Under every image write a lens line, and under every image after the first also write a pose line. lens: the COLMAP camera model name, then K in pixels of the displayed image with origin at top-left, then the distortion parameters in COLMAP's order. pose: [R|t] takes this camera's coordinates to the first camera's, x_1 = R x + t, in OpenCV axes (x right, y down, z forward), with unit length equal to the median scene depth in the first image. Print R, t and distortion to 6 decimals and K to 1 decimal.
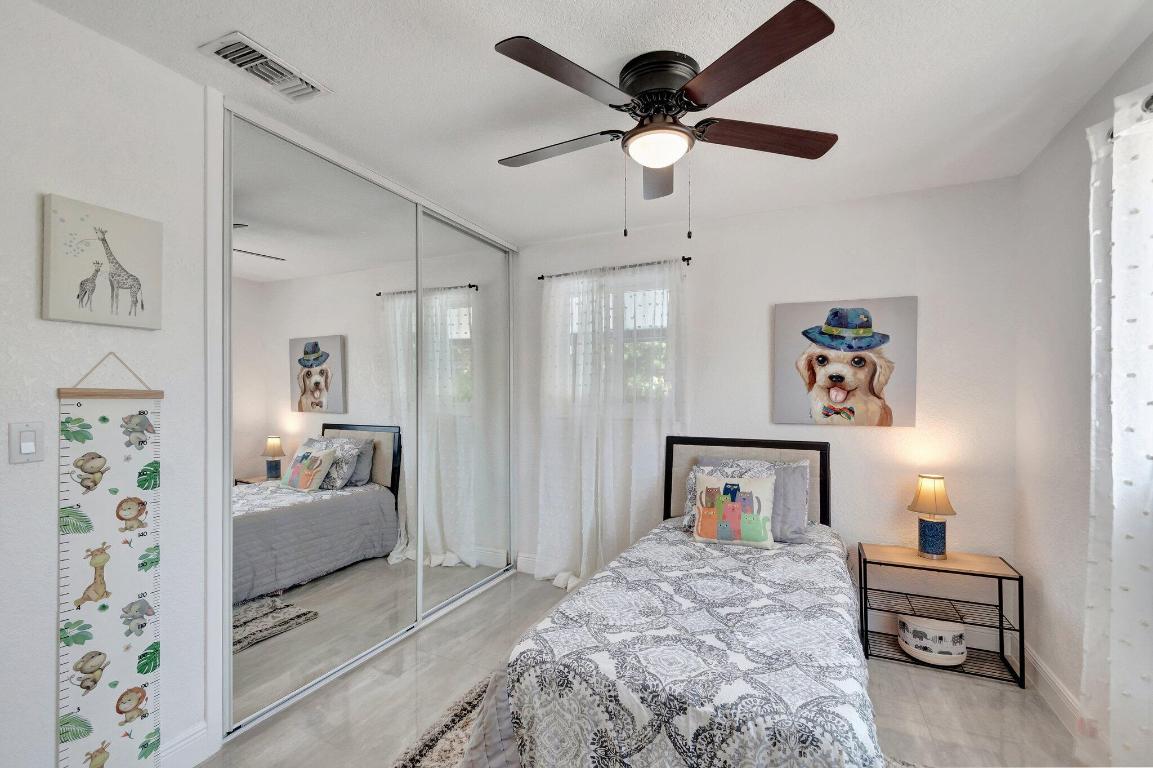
lens RADIAL K [[500.5, 0, 580.4], [0, 500.5, 402.7], [0, 0, 1]] dist [-0.001365, -0.000209]
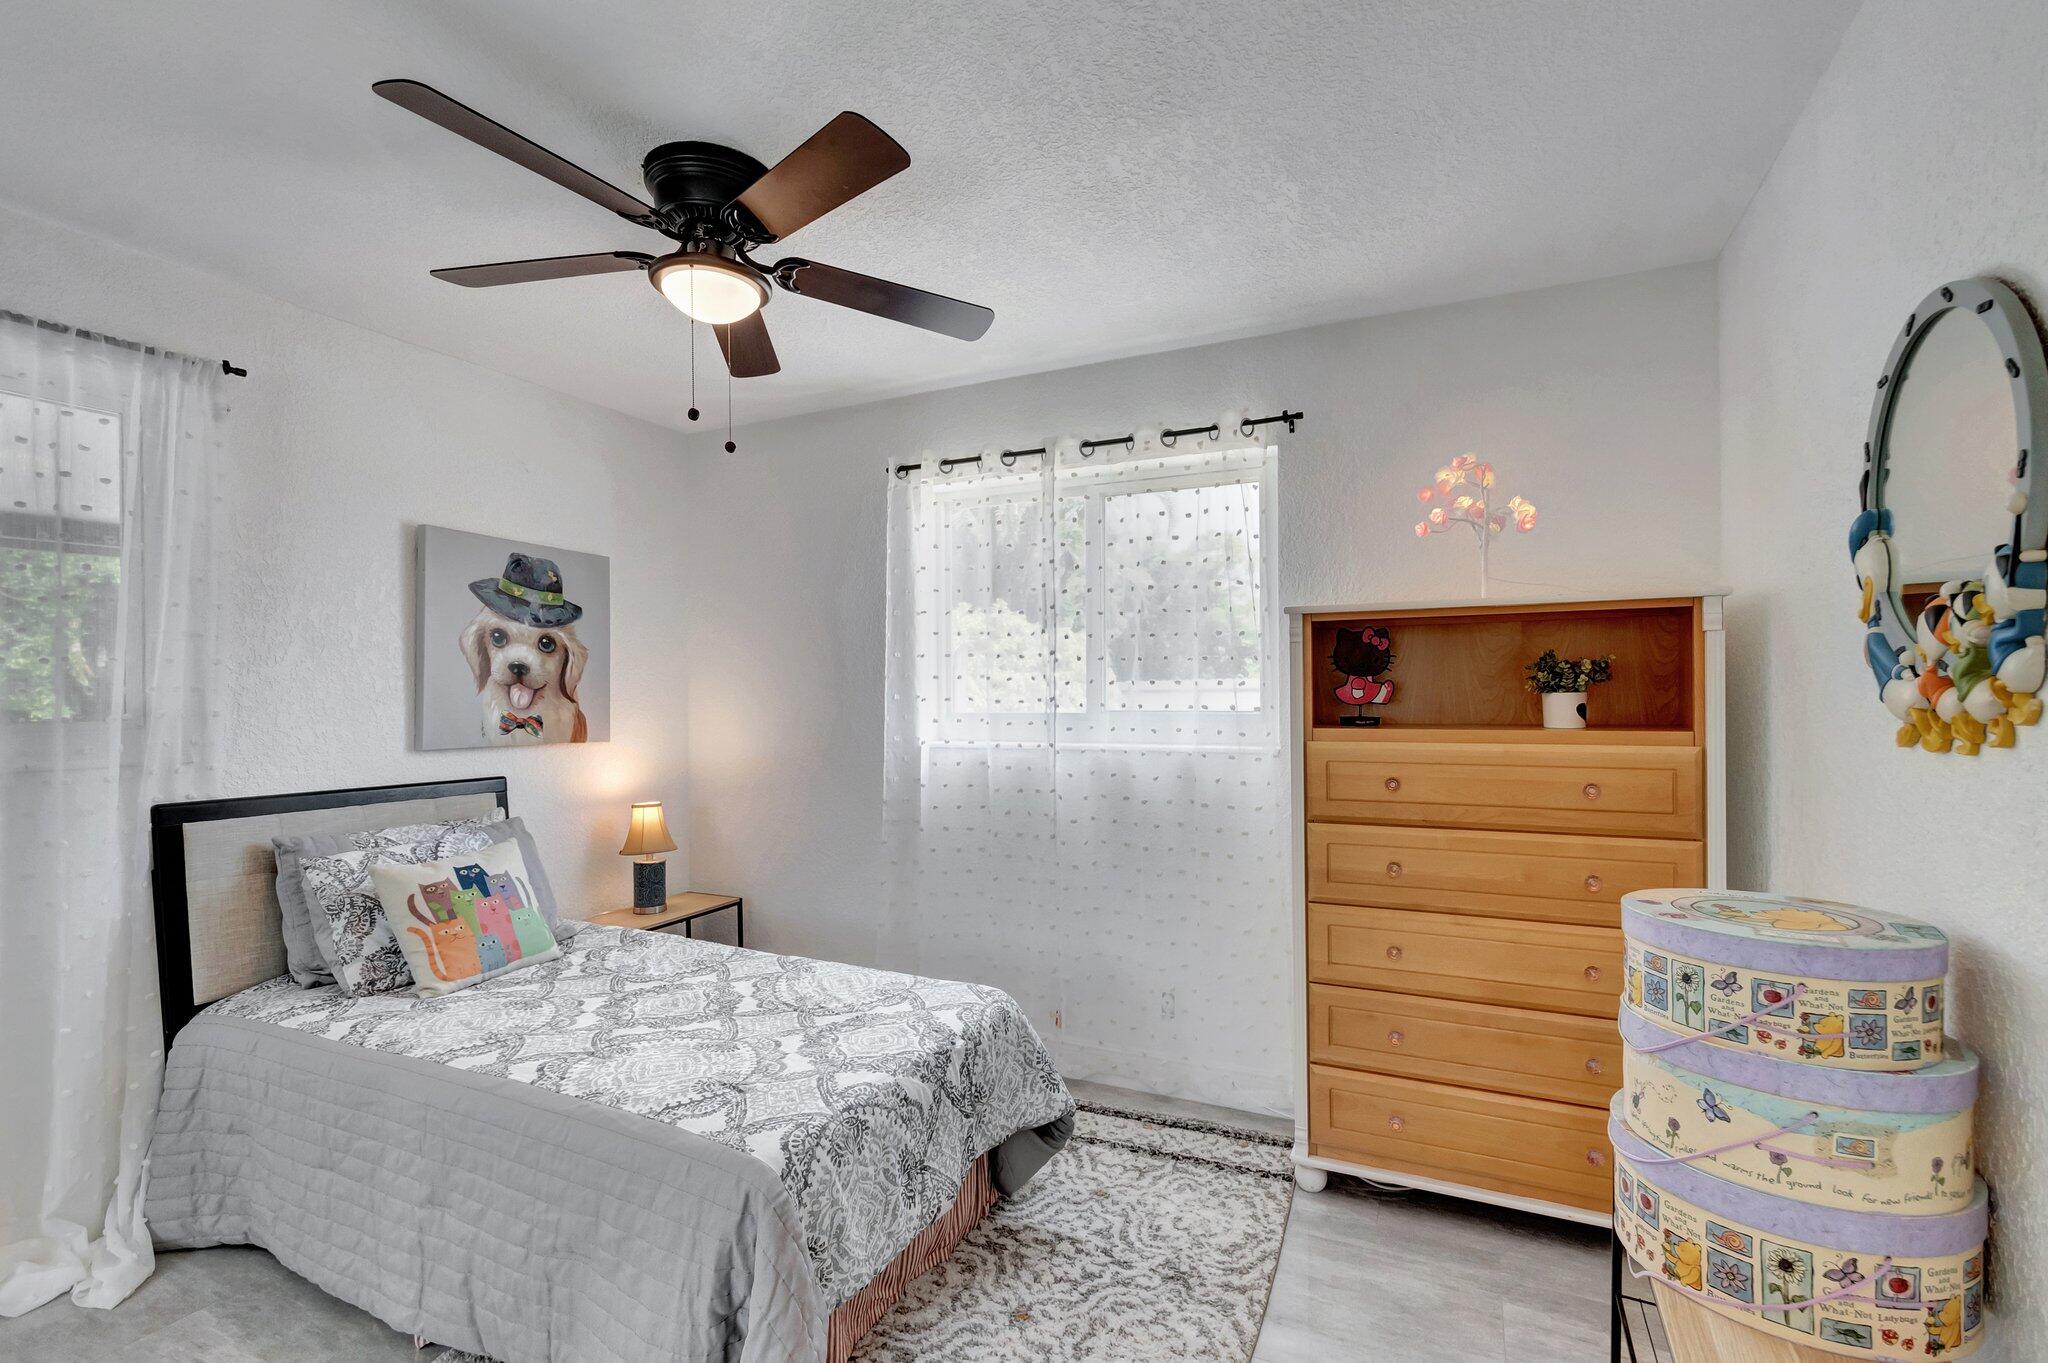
lens RADIAL K [[912.5, 0, 1042.6], [0, 912.5, 707.7], [0, 0, 1]] dist [-0.000257, -0.000336]
pose [[0.006838, -0.014140, 0.999877, -0.610639], [0.022924, 0.999639, 0.013979, -0.002539], [-0.999714, 0.022825, 0.007160, 0.368456]]
